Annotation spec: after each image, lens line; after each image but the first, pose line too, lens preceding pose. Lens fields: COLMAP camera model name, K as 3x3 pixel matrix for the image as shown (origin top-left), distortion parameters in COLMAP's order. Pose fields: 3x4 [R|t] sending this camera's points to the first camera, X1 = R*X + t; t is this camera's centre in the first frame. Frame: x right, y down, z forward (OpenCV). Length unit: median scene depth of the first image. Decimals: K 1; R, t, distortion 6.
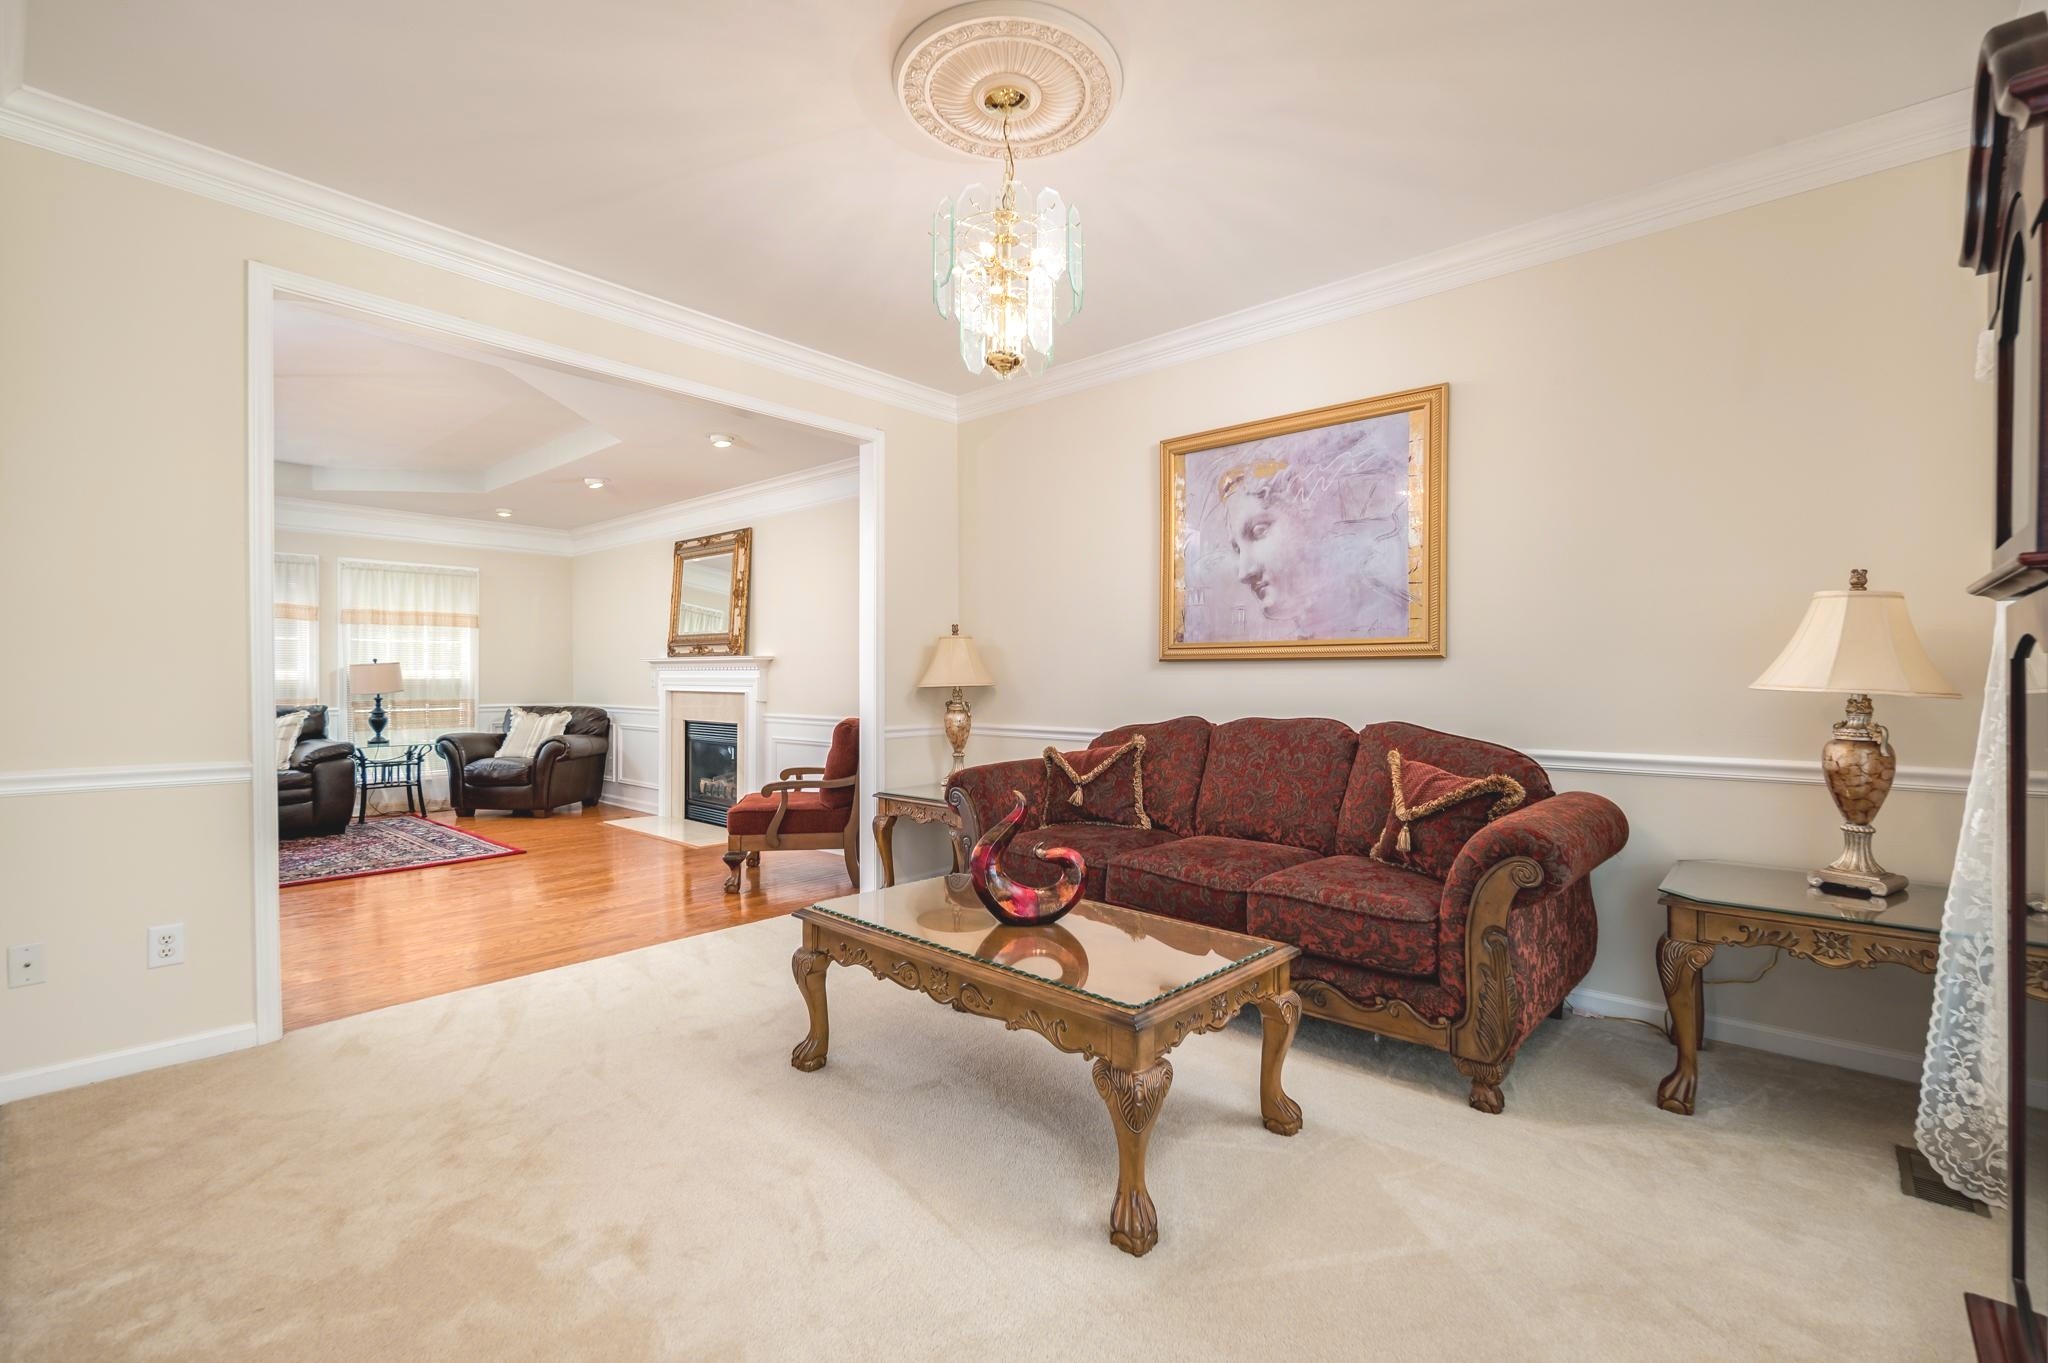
lens RADIAL K [[890.5, 0, 1027.7], [0, 890.5, 681.5], [0, 0, 1]] dist [0.000889, -0.001210]
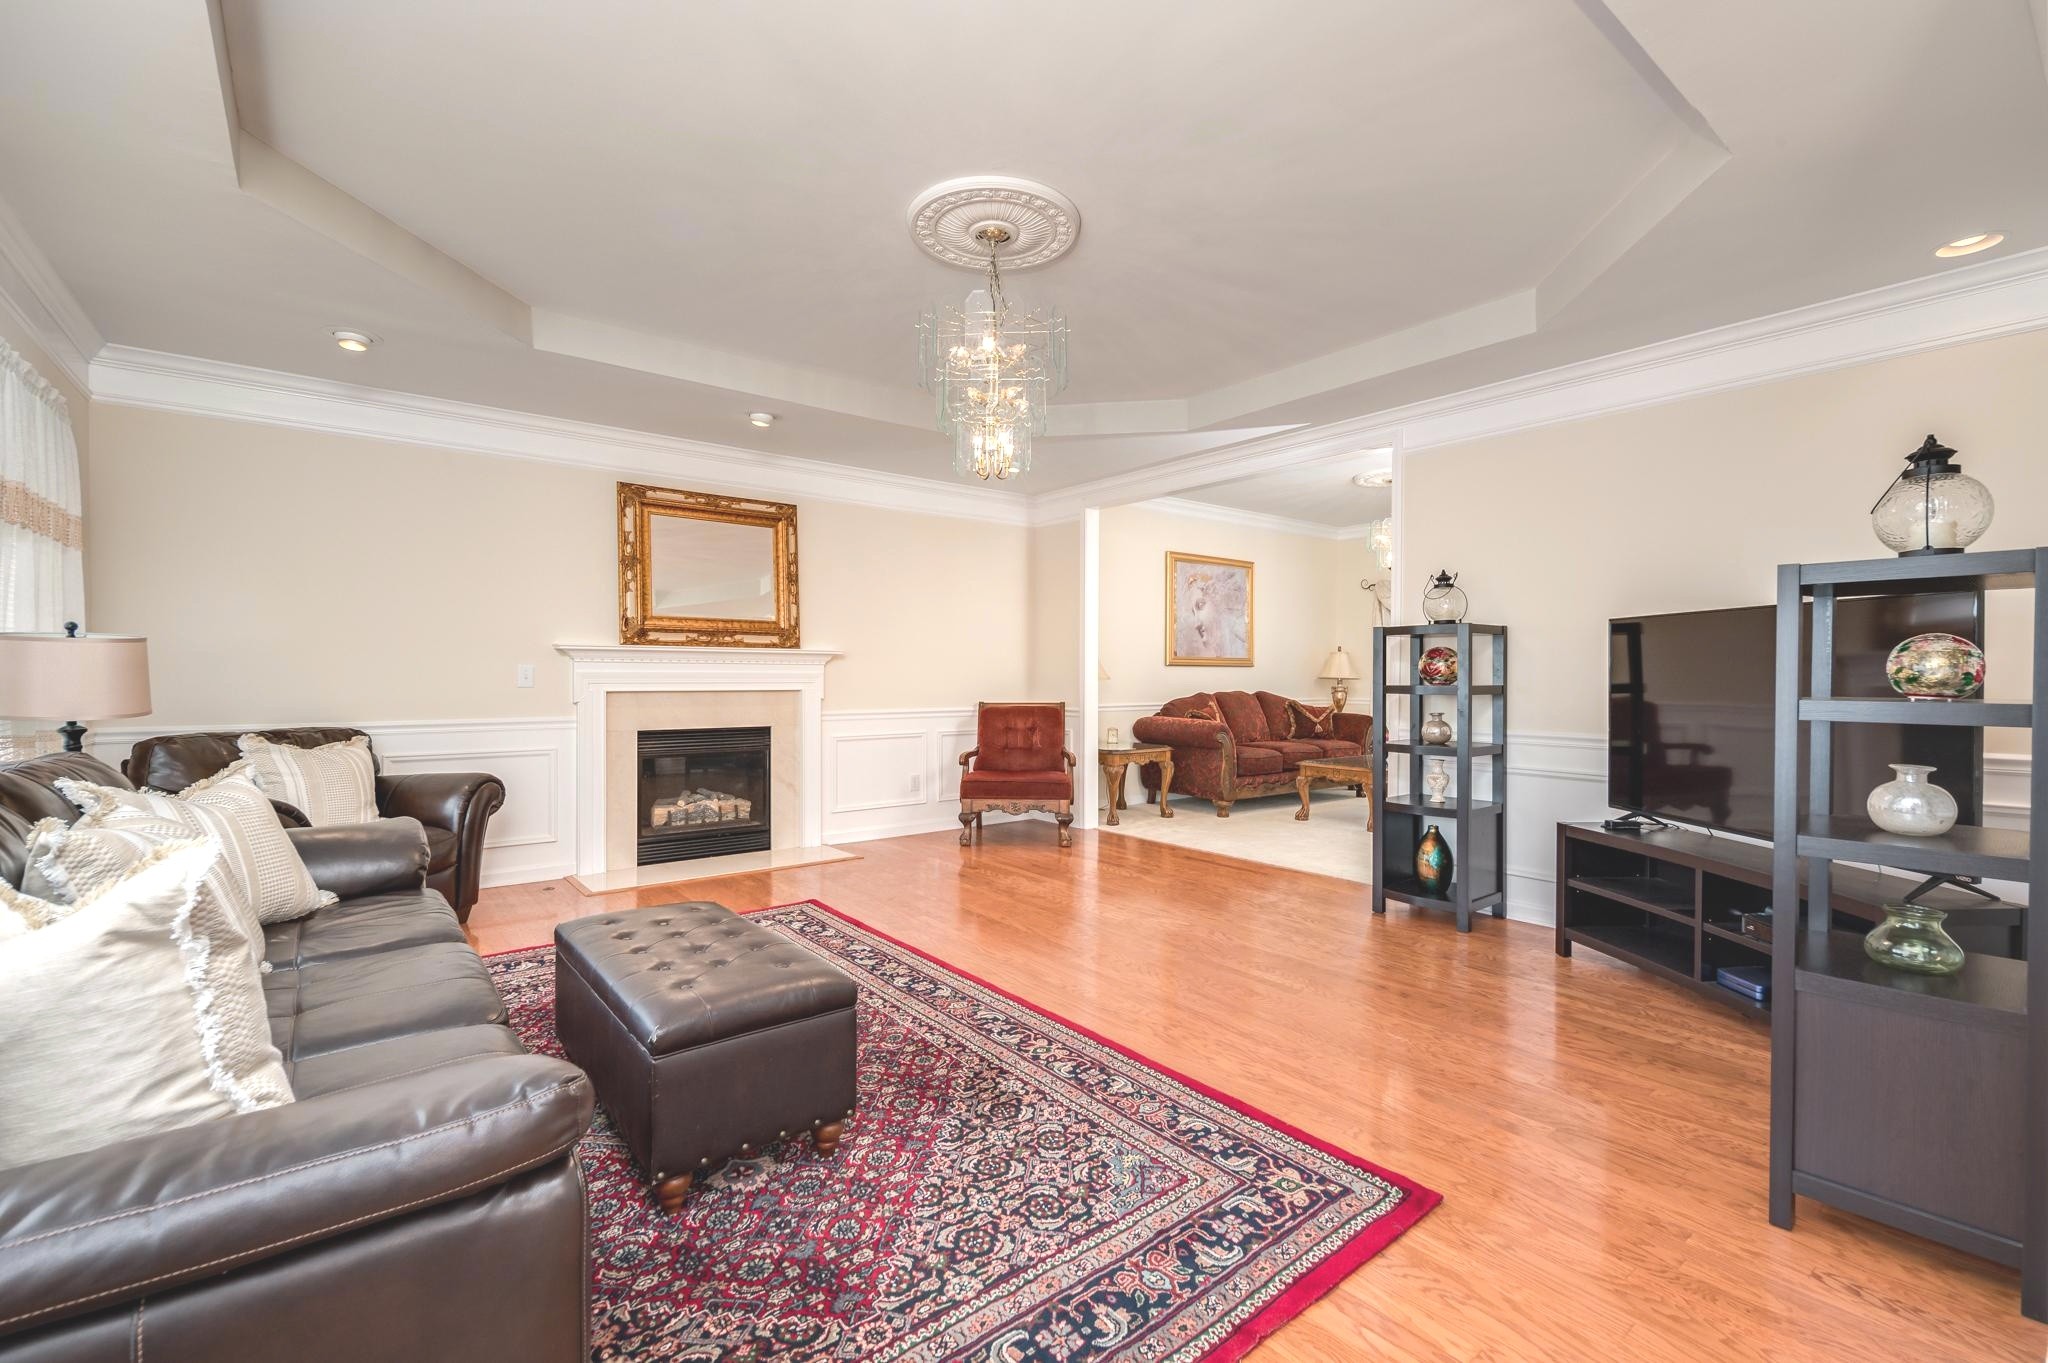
lens RADIAL K [[890.5, 0, 1027.7], [0, 890.5, 674.1], [0, 0, 1]] dist [0.000889, -0.001210]
pose [[0.174189, 0.000295, 0.984712, -1.157501], [0.003535, 0.999993, -0.000924, -0.001566], [-0.984706, 0.003642, 0.174186, 0.616559]]
